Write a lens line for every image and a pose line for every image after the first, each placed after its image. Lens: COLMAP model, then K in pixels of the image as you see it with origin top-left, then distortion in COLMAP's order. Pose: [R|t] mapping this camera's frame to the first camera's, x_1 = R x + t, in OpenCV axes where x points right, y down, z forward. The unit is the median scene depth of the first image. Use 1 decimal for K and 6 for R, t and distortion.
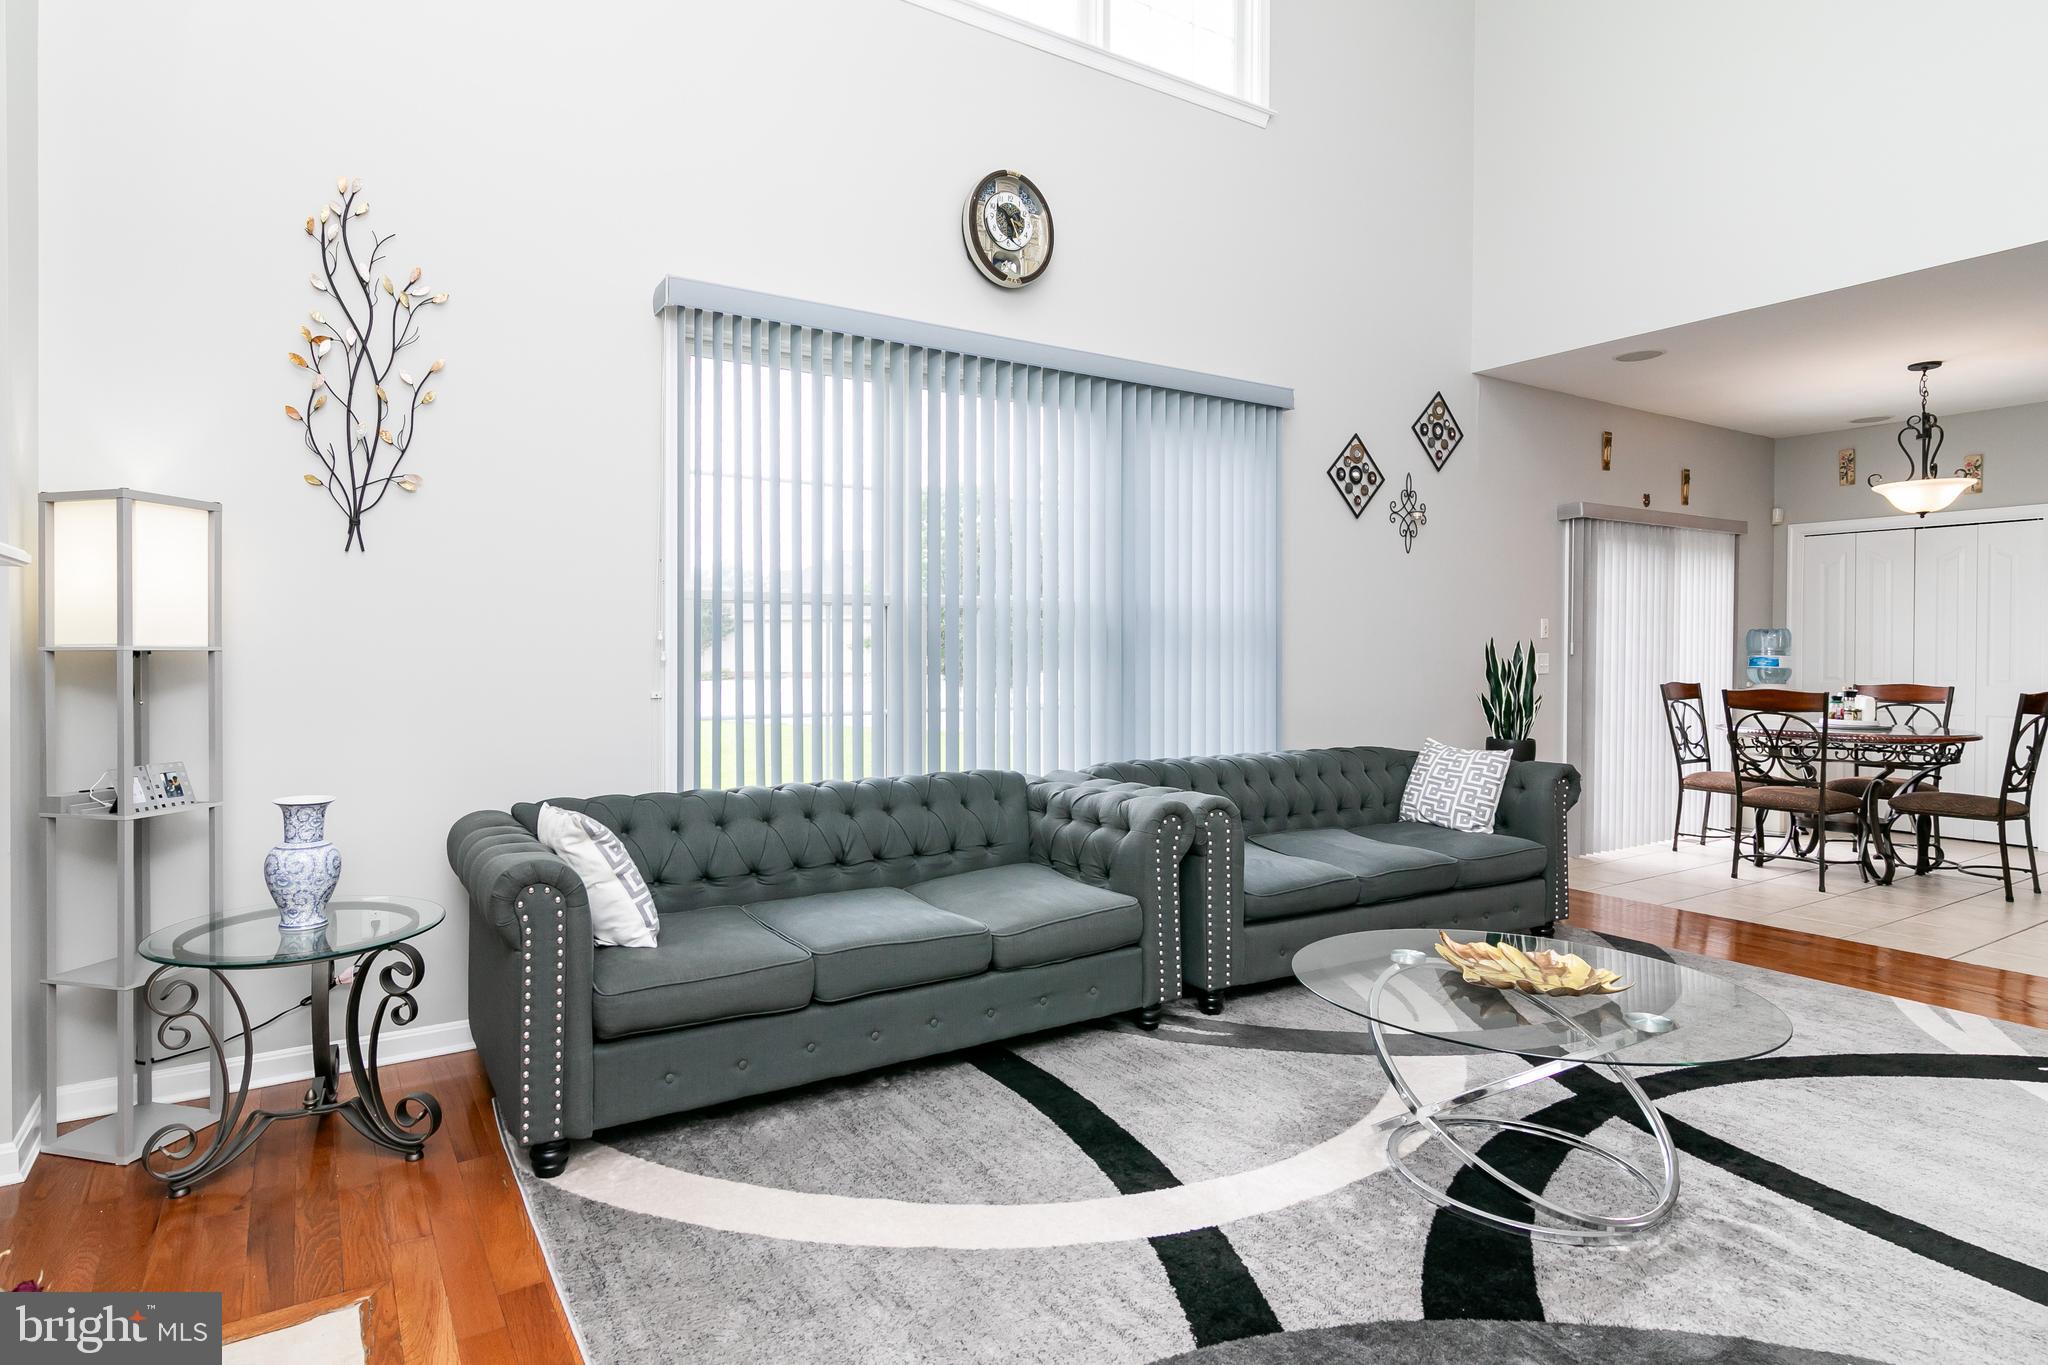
lens RADIAL K [[1080.0, 0, 946.4], [0, 1080.0, 659.2], [0, 0, 1]] dist [0.001809, 0.000249]
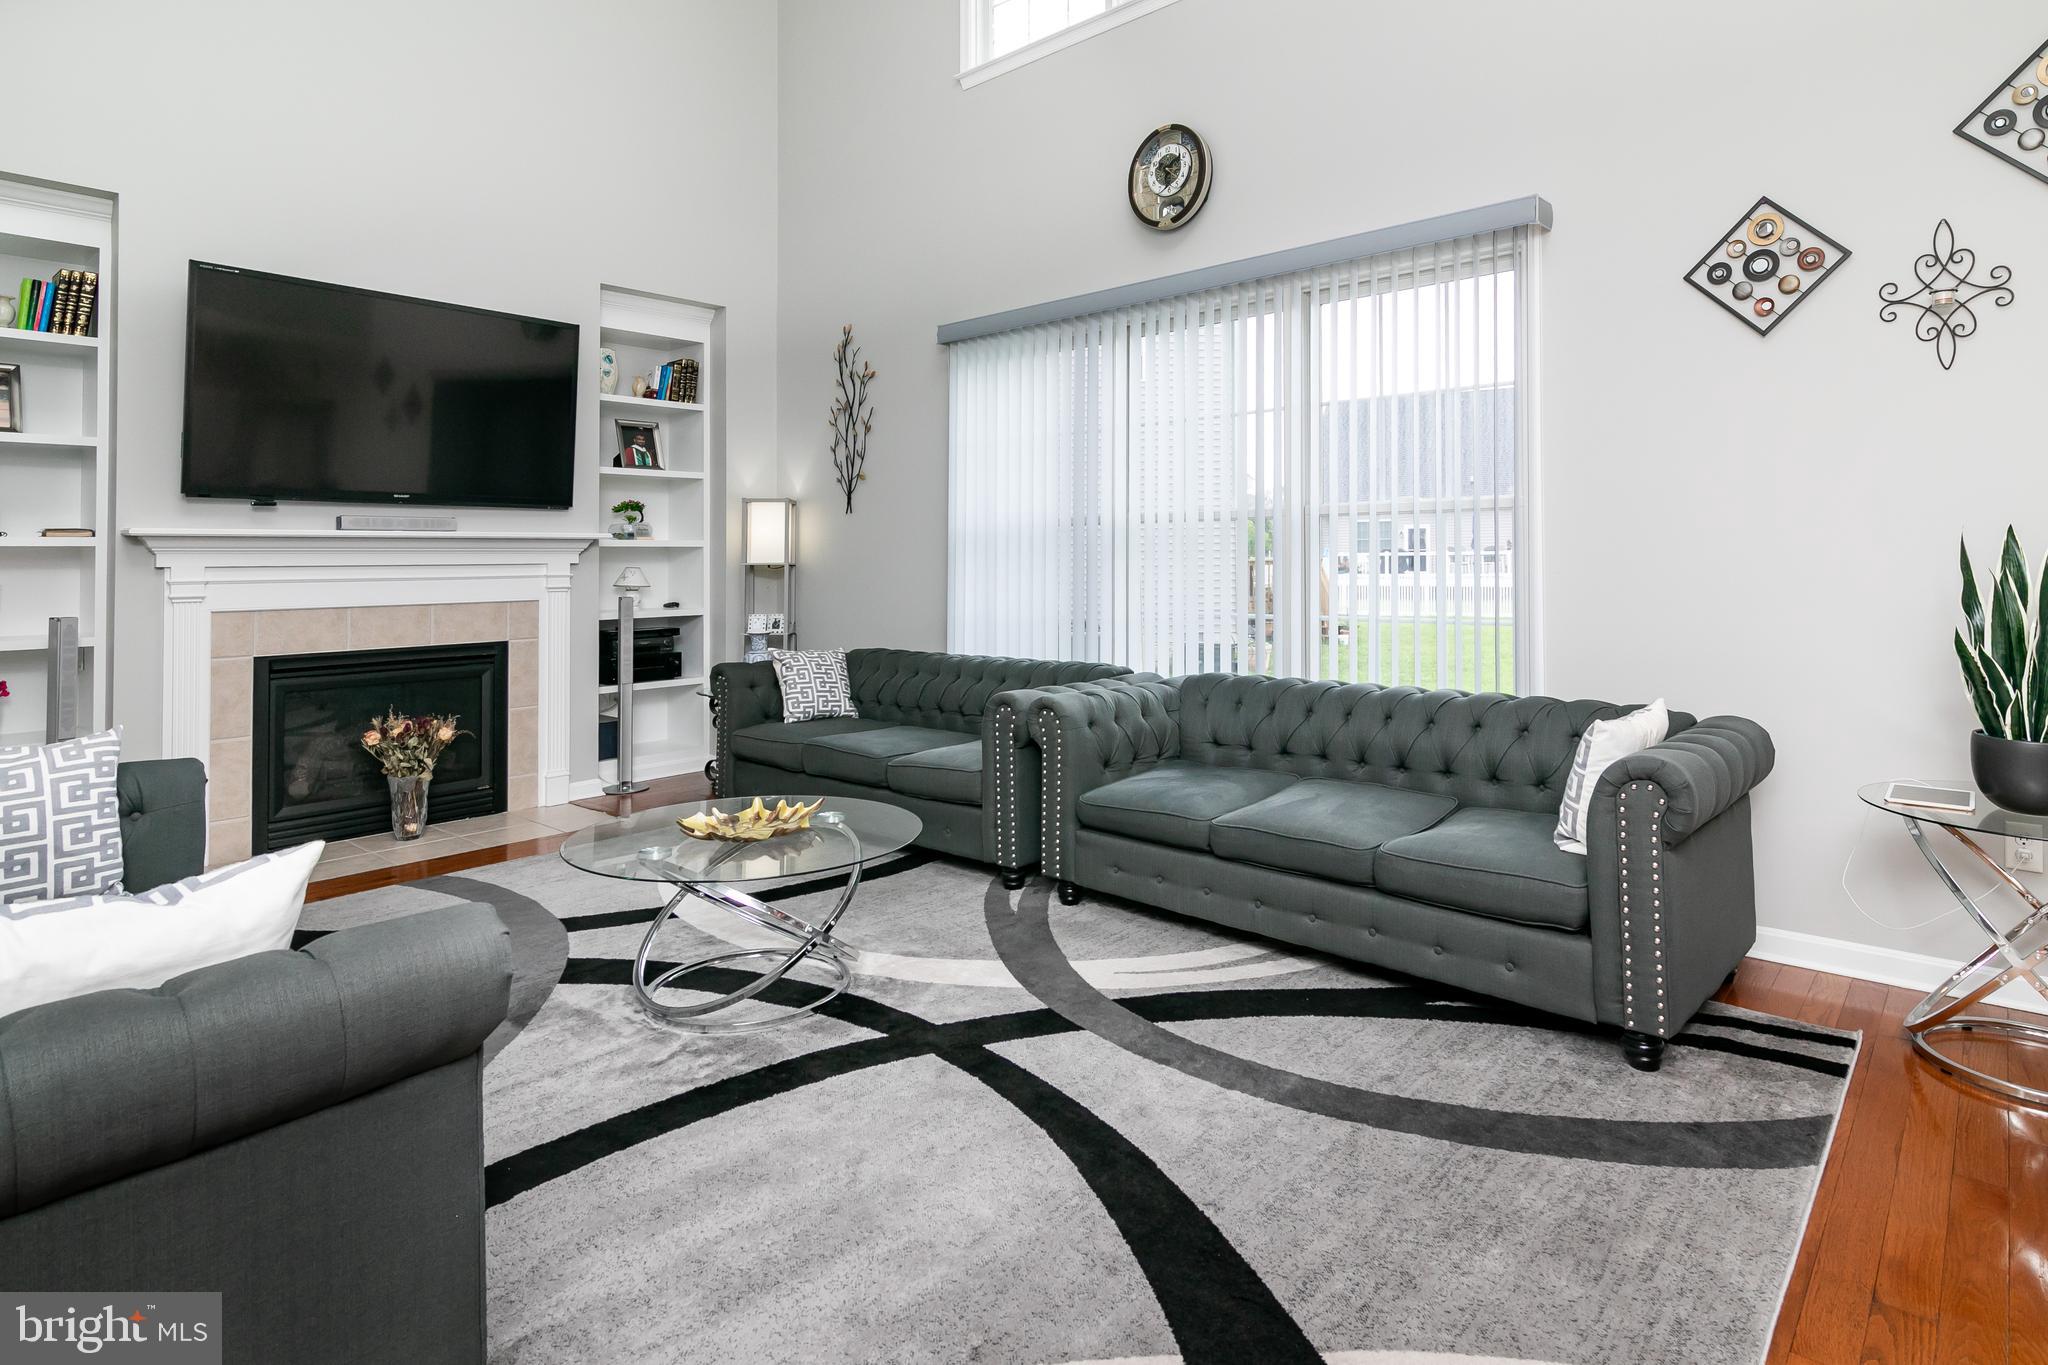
lens RADIAL K [[1098.3, 0, 1063.4], [0, 1098.3, 539.4], [0, 0, 1]] dist [0.014547, -0.000990]
pose [[0.312810, -0.028419, -0.949390, 0.849369], [-0.002733, 0.999521, -0.030820, 0.003364], [0.949812, 0.012236, 0.312583, 0.439046]]
